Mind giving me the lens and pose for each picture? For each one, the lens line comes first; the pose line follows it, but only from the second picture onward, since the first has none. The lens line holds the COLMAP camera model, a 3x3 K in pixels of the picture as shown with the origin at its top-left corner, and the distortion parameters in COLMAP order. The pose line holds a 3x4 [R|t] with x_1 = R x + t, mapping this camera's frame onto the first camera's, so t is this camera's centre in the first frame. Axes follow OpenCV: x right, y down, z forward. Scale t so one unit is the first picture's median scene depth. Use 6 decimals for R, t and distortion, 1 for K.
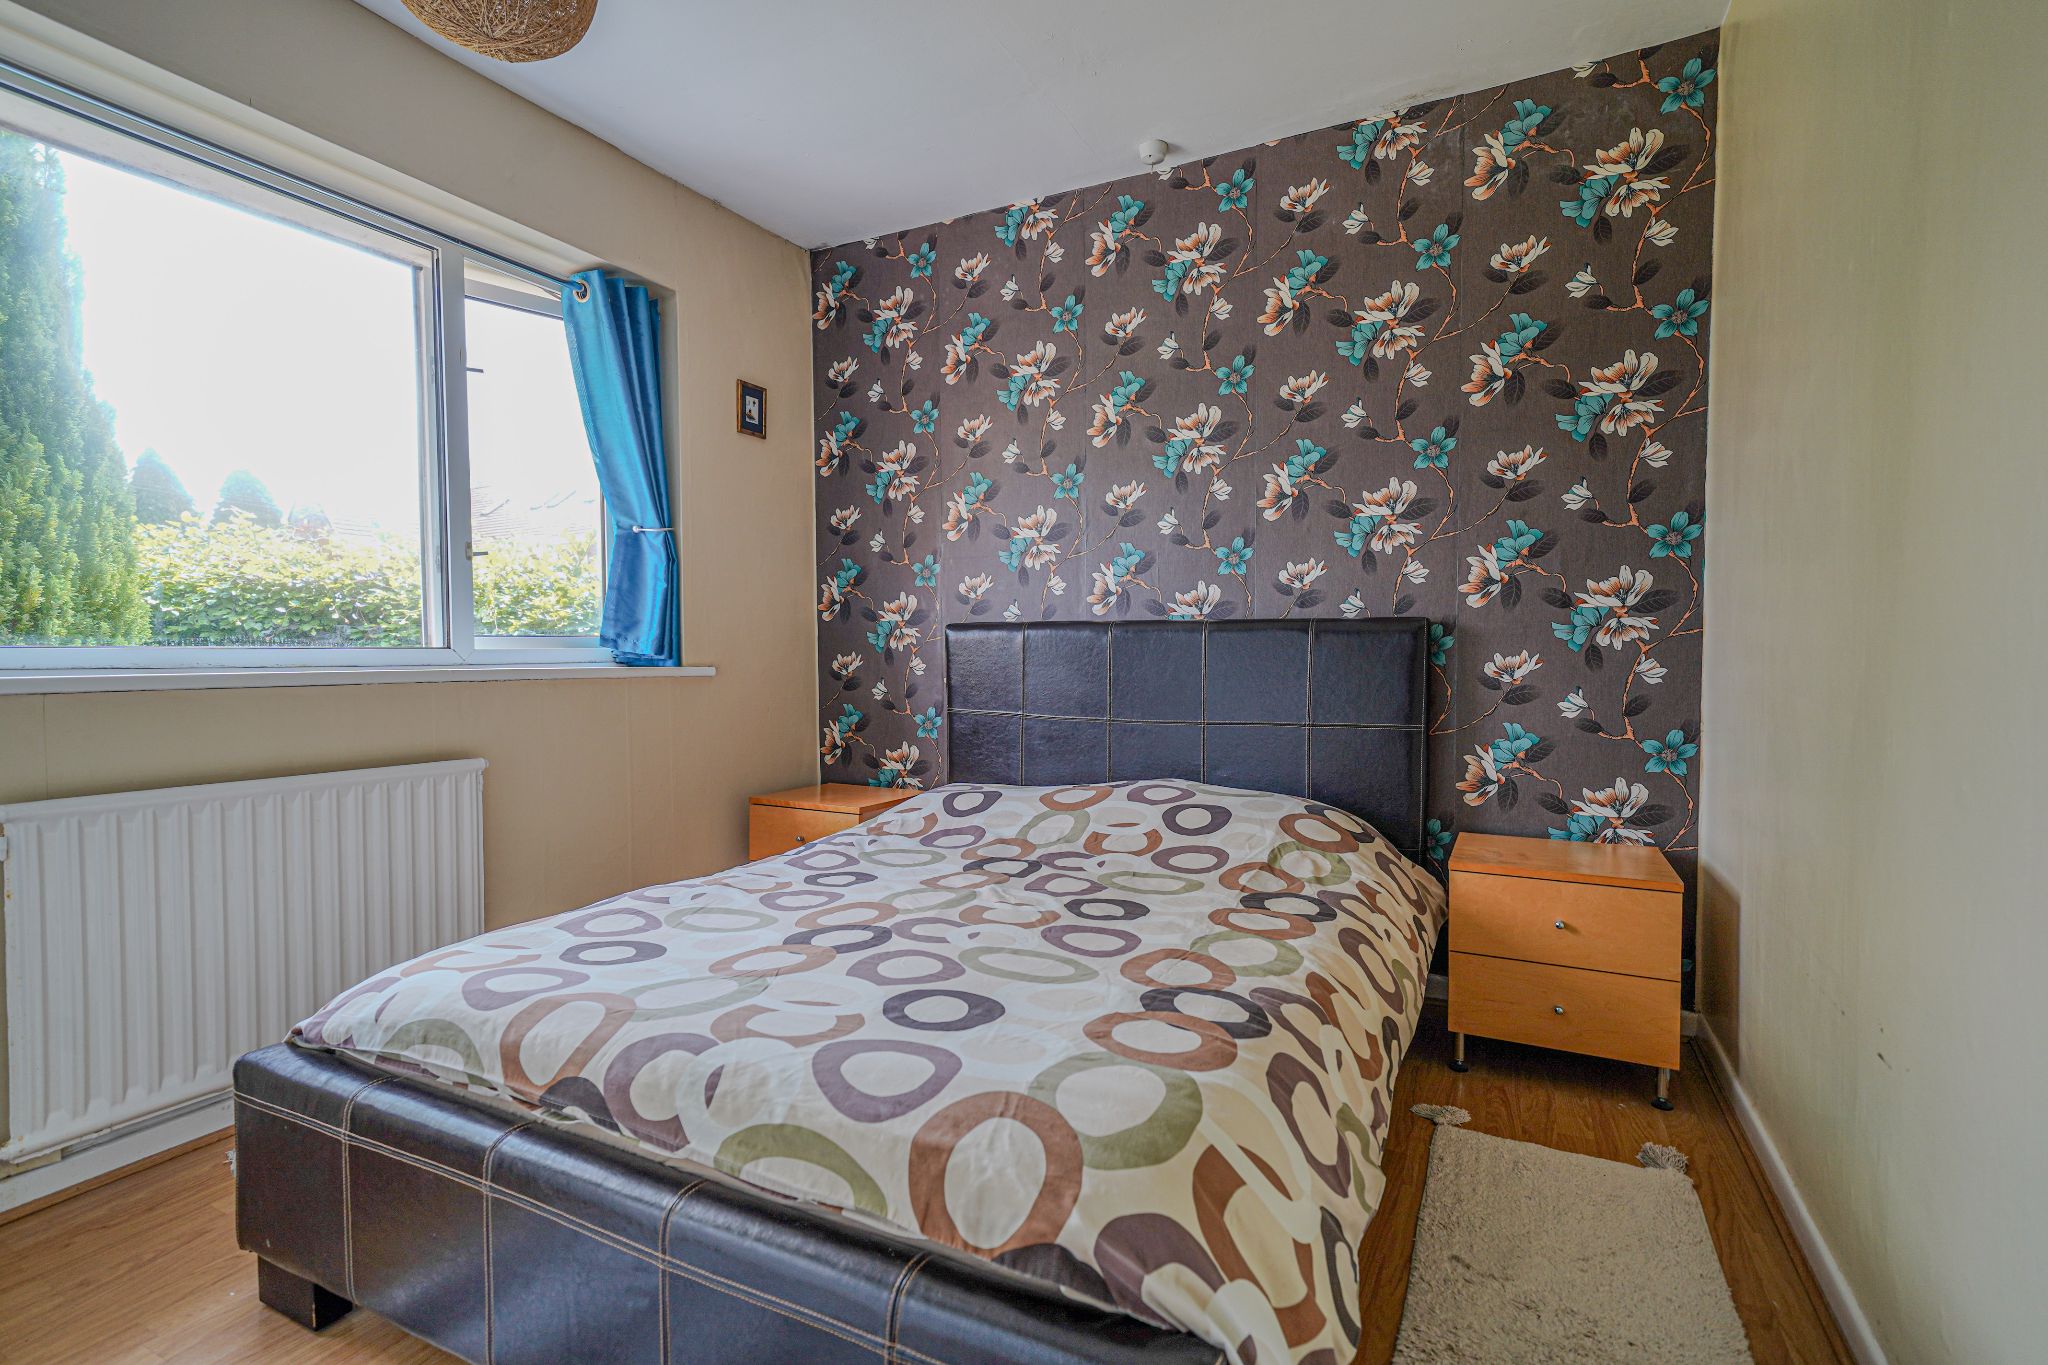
lens RADIAL K [[941.4, 0, 1019.5], [0, 941.4, 679.1], [0, 0, 1]] dist [-0.001034, -0.000018]
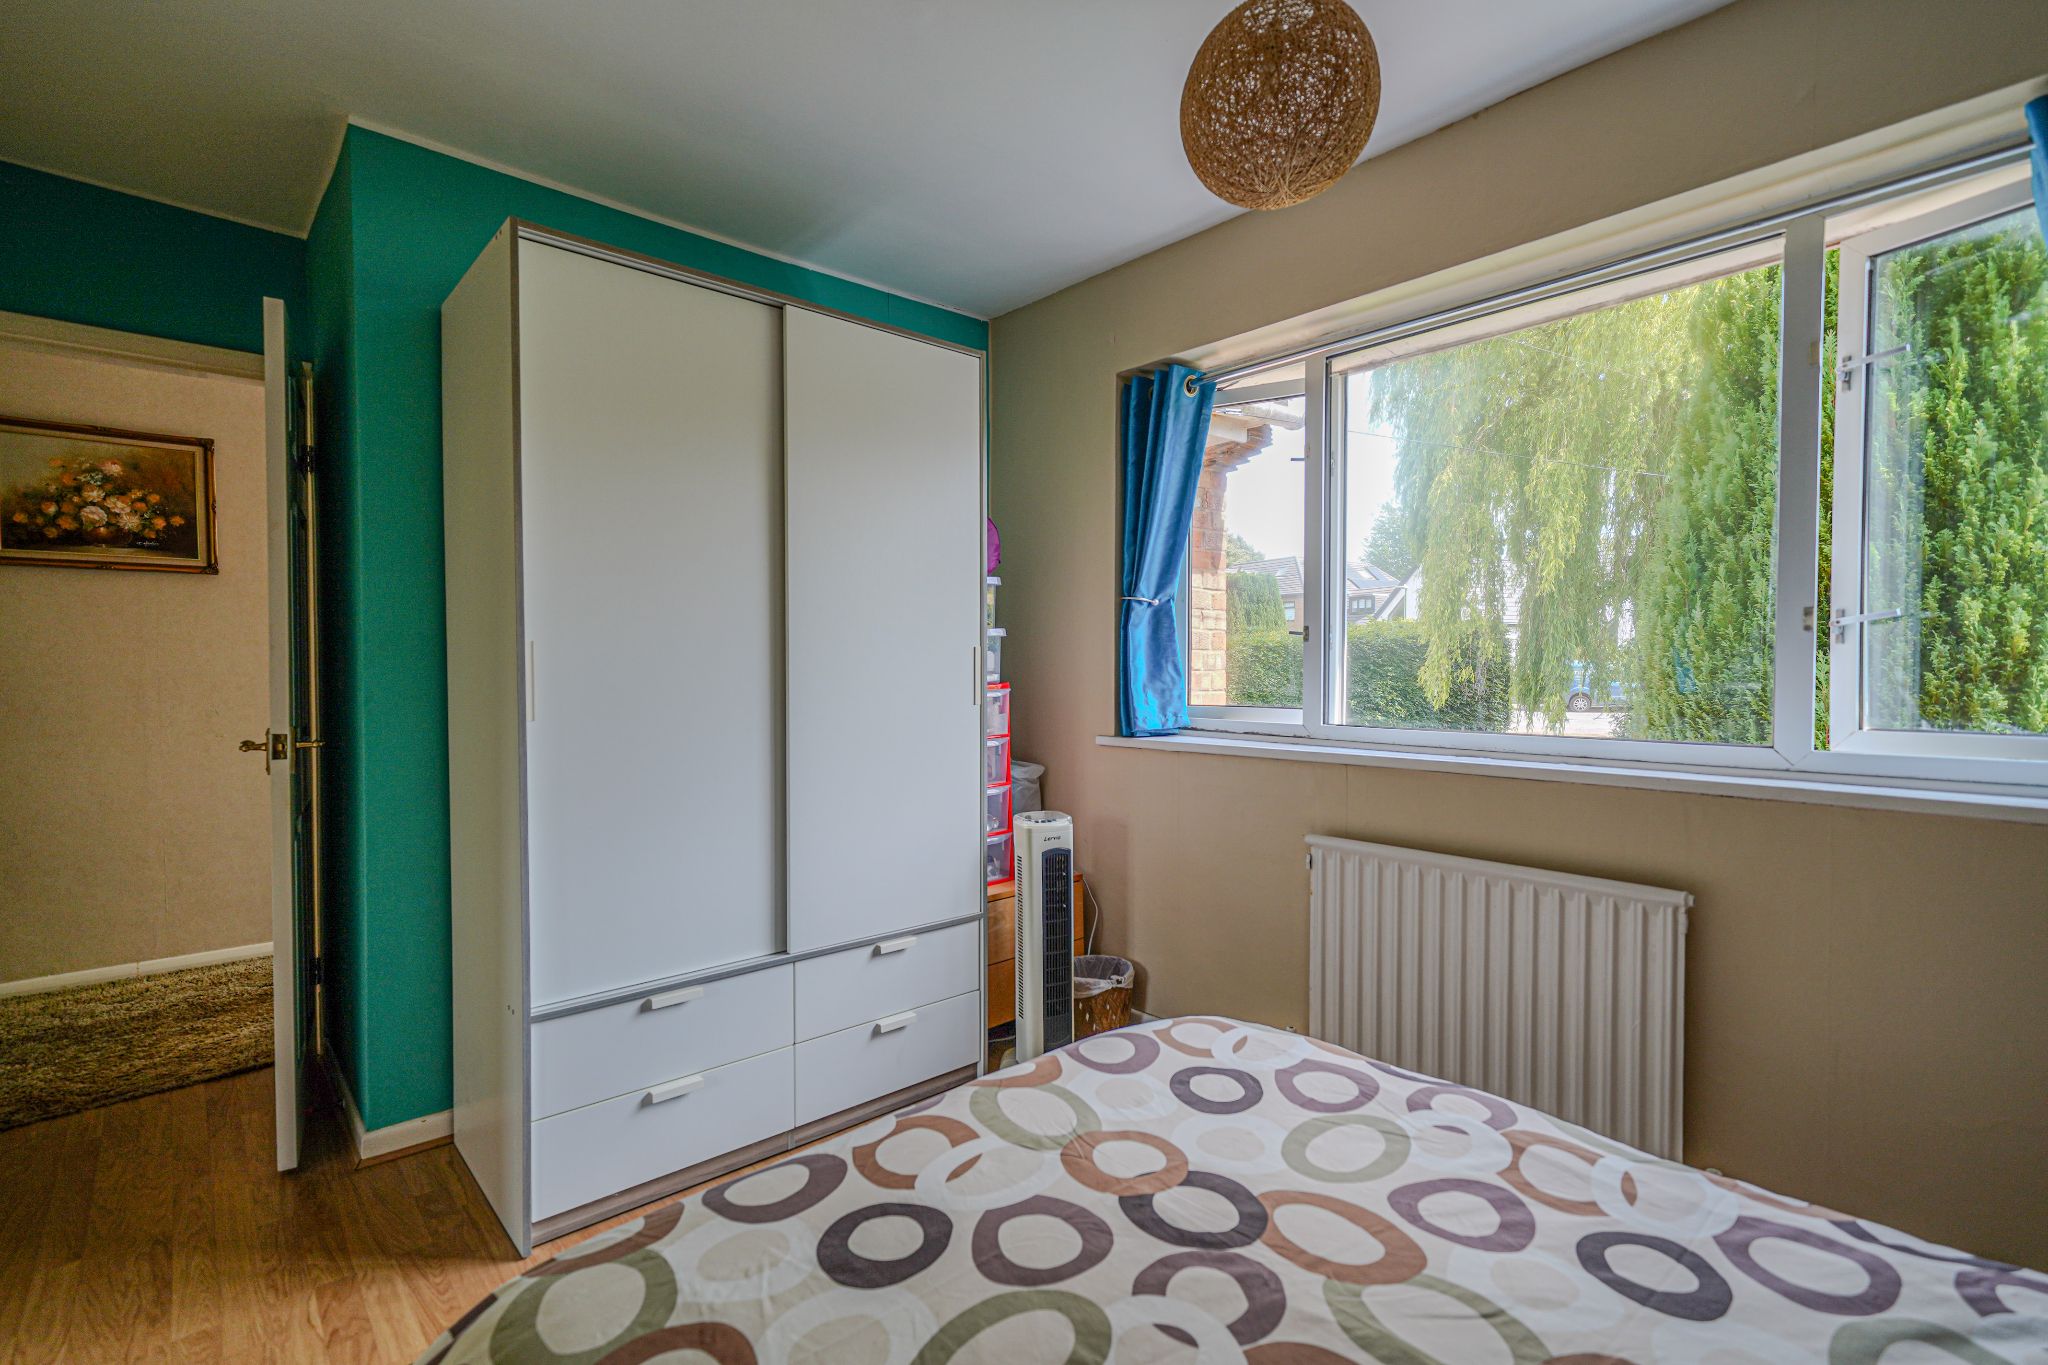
lens RADIAL K [[941.4, 0, 1014.5], [0, 941.4, 683.5], [0, 0, 1]] dist [-0.001034, -0.000018]
pose [[-0.365030, 0.020598, -0.930768, 0.542510], [-0.016787, 0.999447, 0.028701, -0.154495], [0.930845, 0.026102, -0.364482, 1.139772]]
